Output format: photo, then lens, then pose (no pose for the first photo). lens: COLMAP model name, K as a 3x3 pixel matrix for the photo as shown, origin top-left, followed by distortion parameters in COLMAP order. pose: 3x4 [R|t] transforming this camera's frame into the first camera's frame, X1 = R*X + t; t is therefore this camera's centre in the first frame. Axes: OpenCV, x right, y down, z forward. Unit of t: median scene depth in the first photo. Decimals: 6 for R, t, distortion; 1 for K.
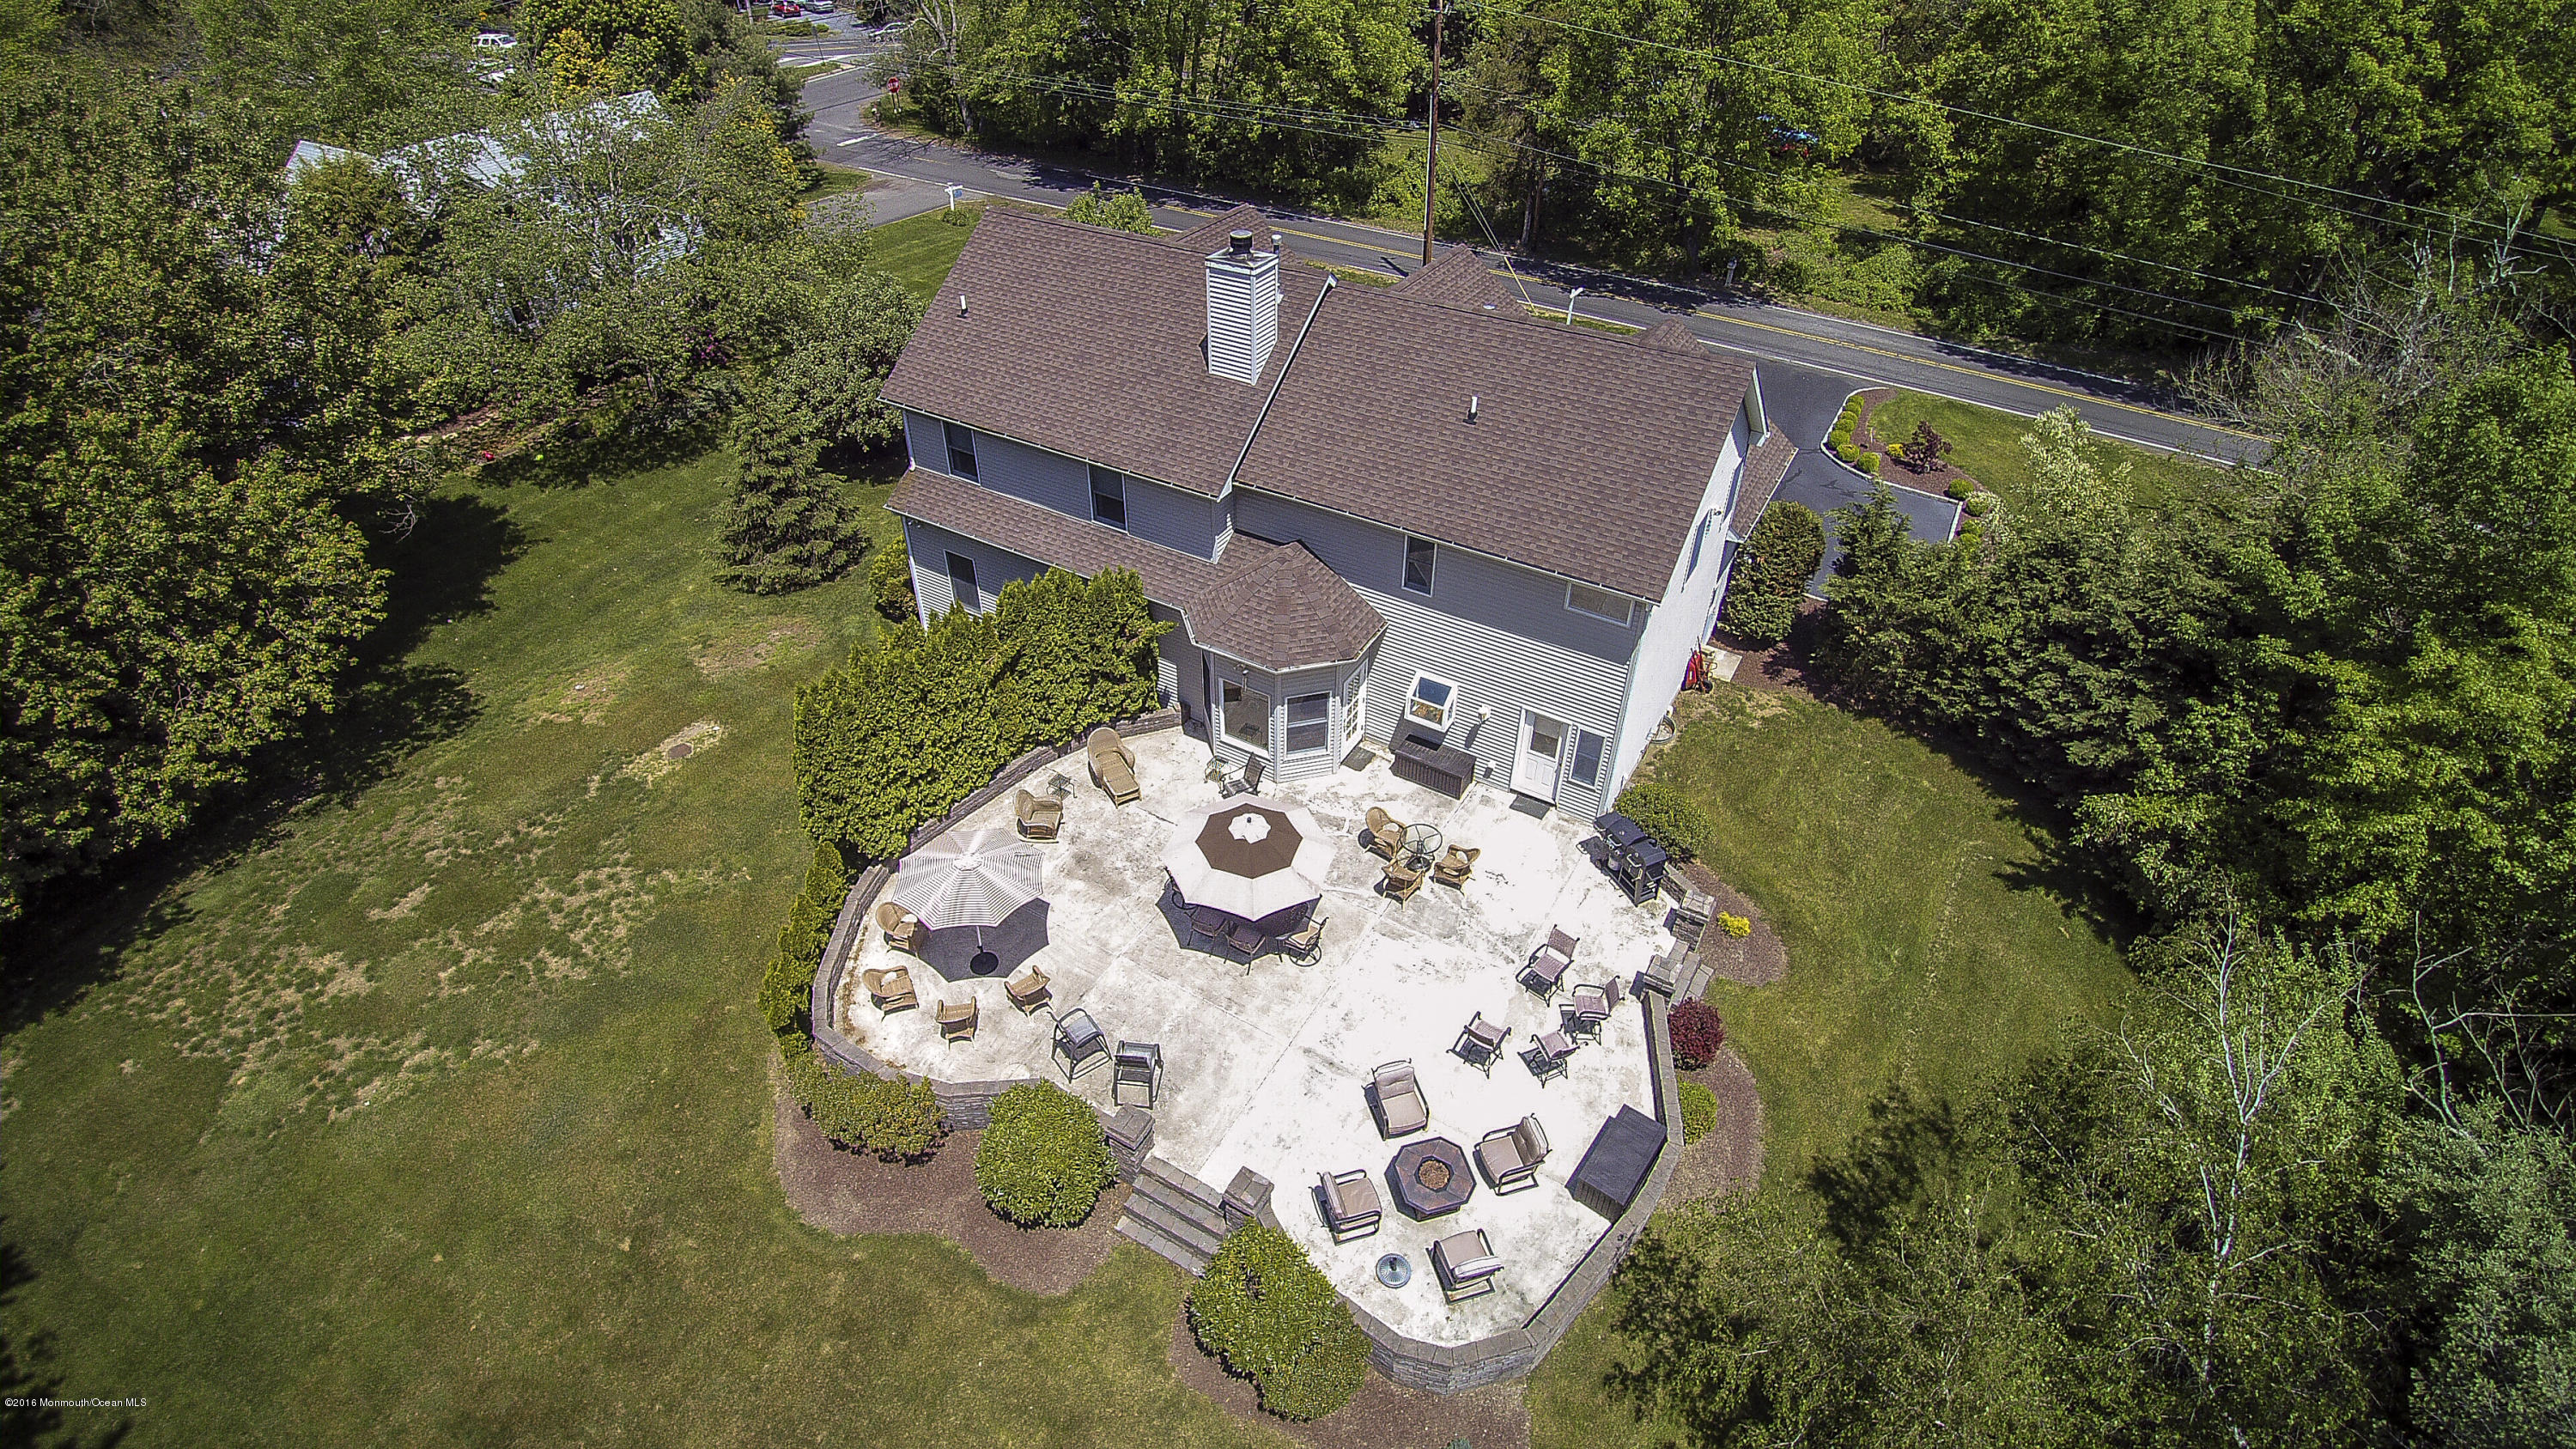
lens RADIAL K [[1257.1, 0, 1281.2], [0, 1257.1, 659.0], [0, 0, 1]] dist [-0.036199, -0.003677]
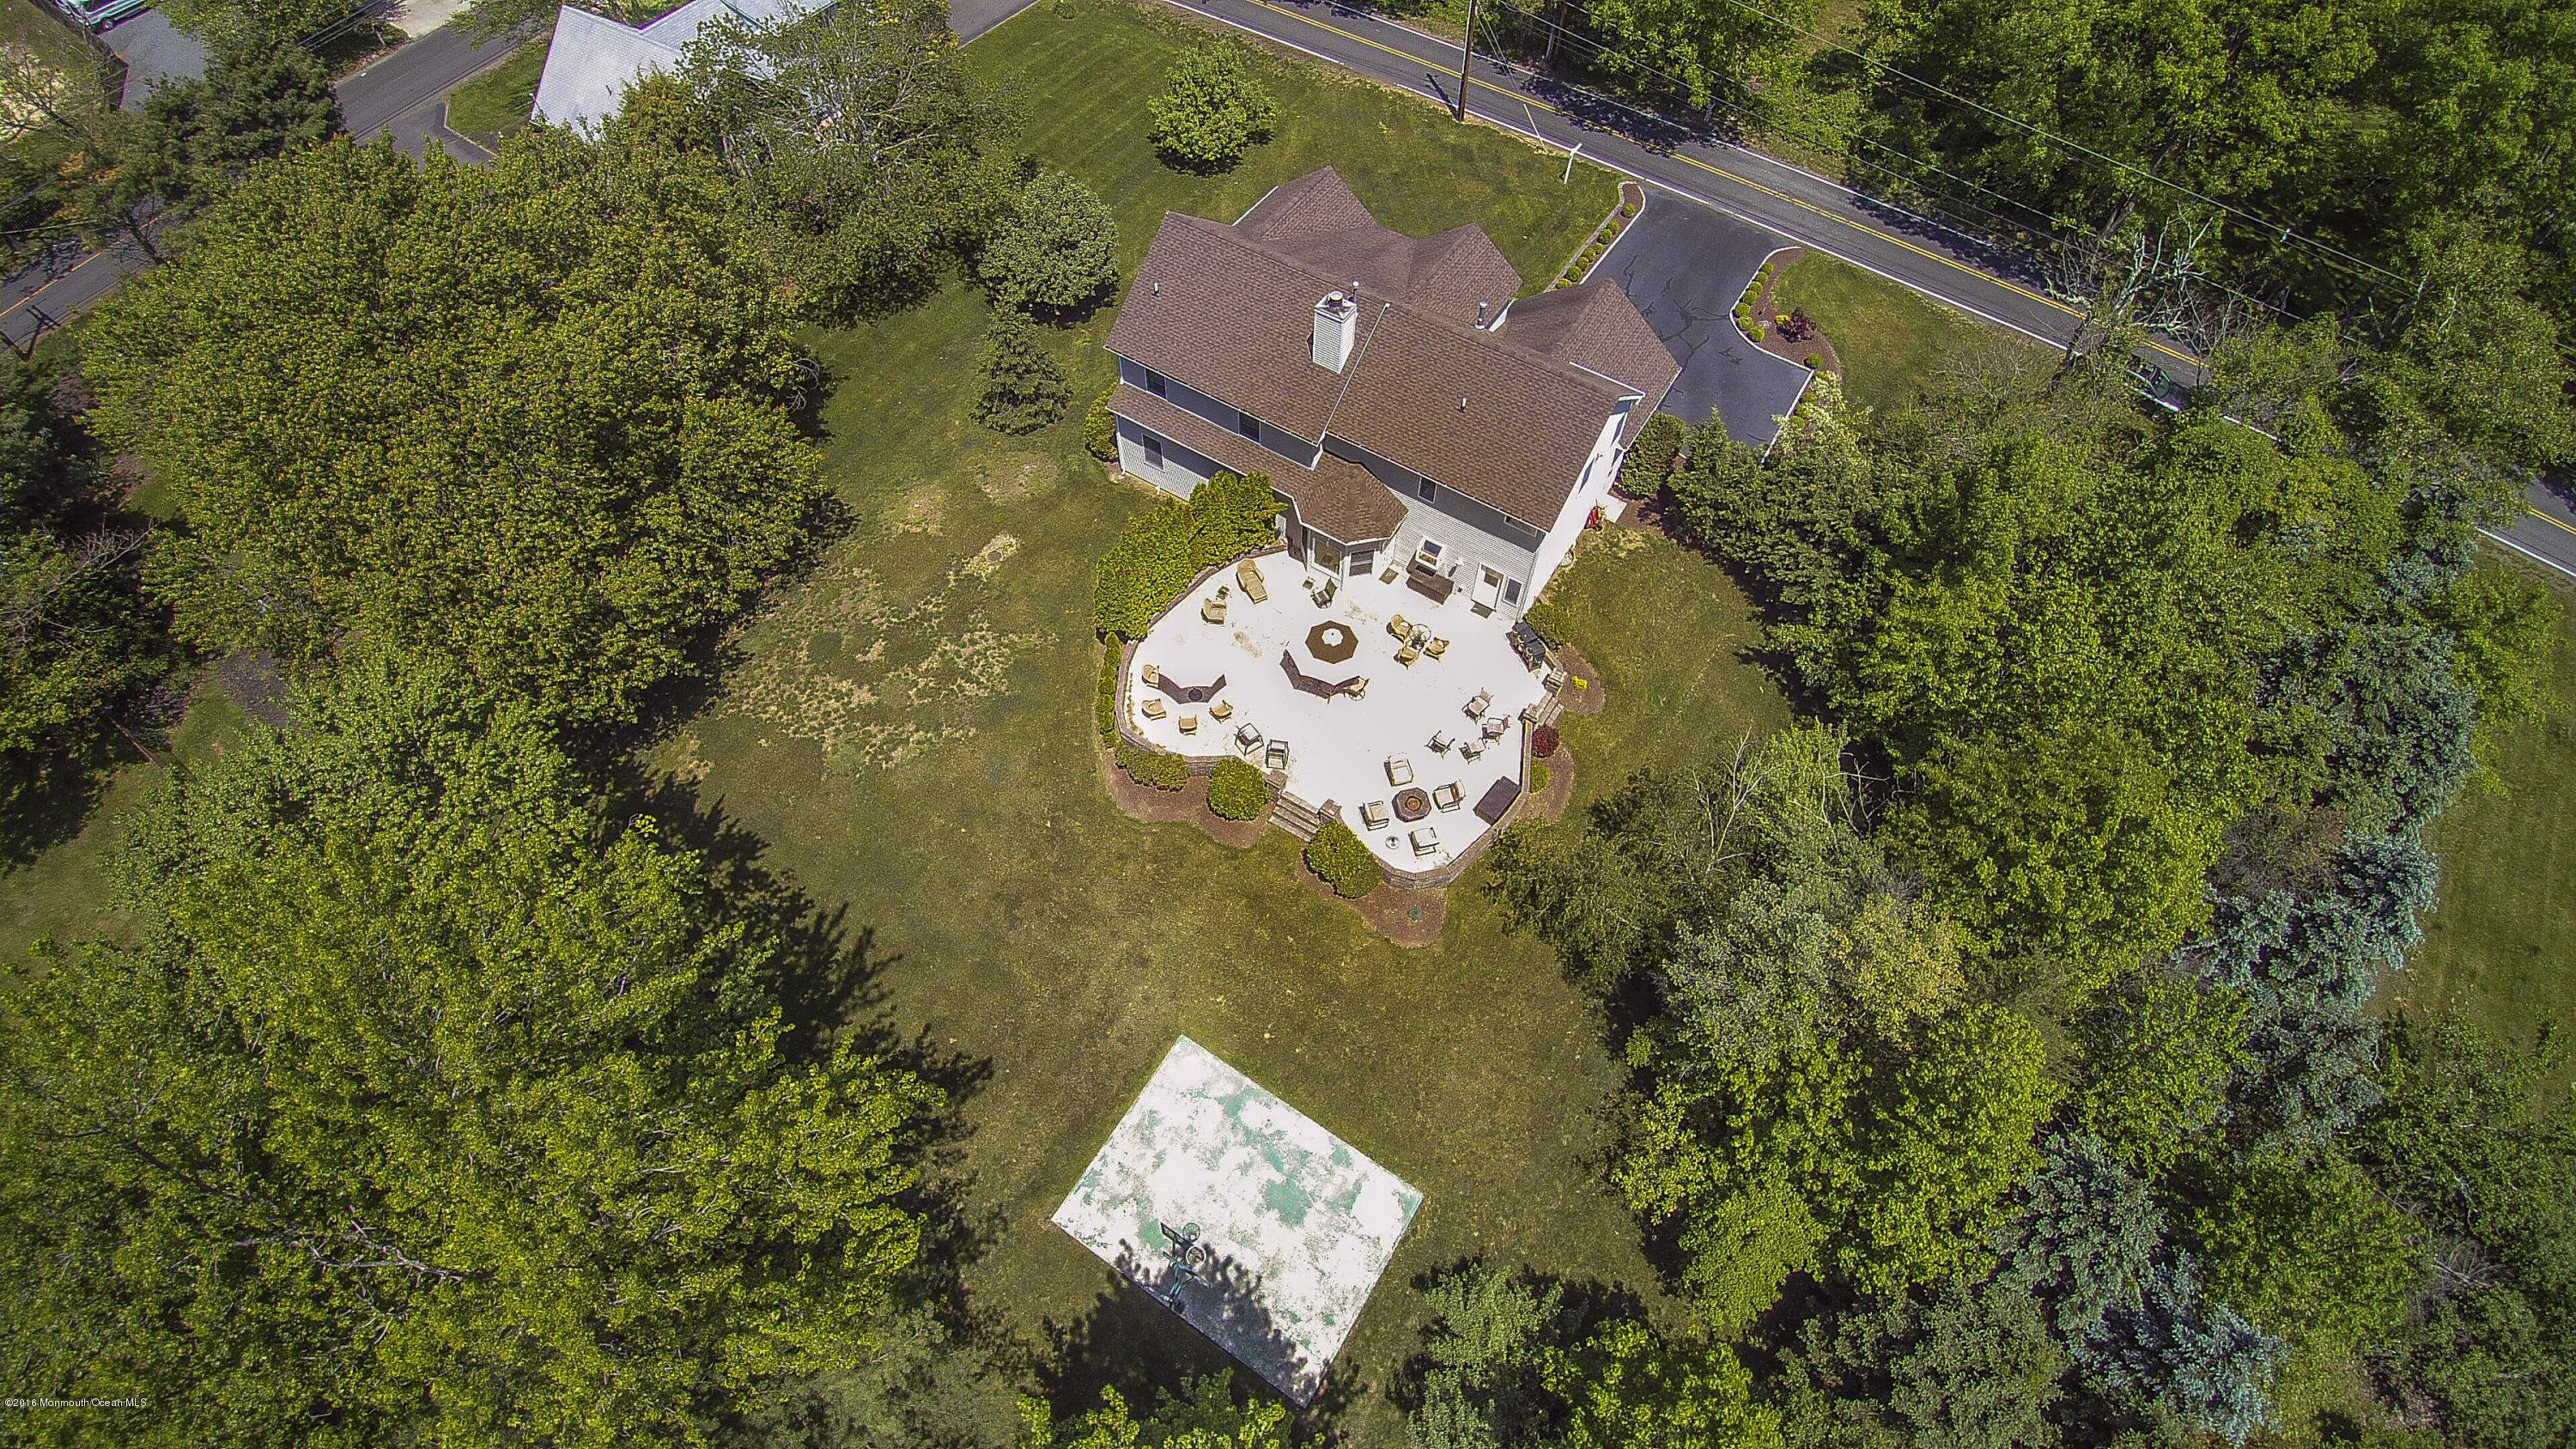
lens RADIAL K [[1257.1, 0, 1281.9], [0, 1257.1, 721.9], [0, 0, 1]] dist [-0.036199, -0.003677]
pose [[0.999595, 0.027363, -0.007821, -0.075922], [-0.022456, 0.927205, 0.373881, -0.426971], [0.017483, -0.373554, 0.927444, -0.791766]]
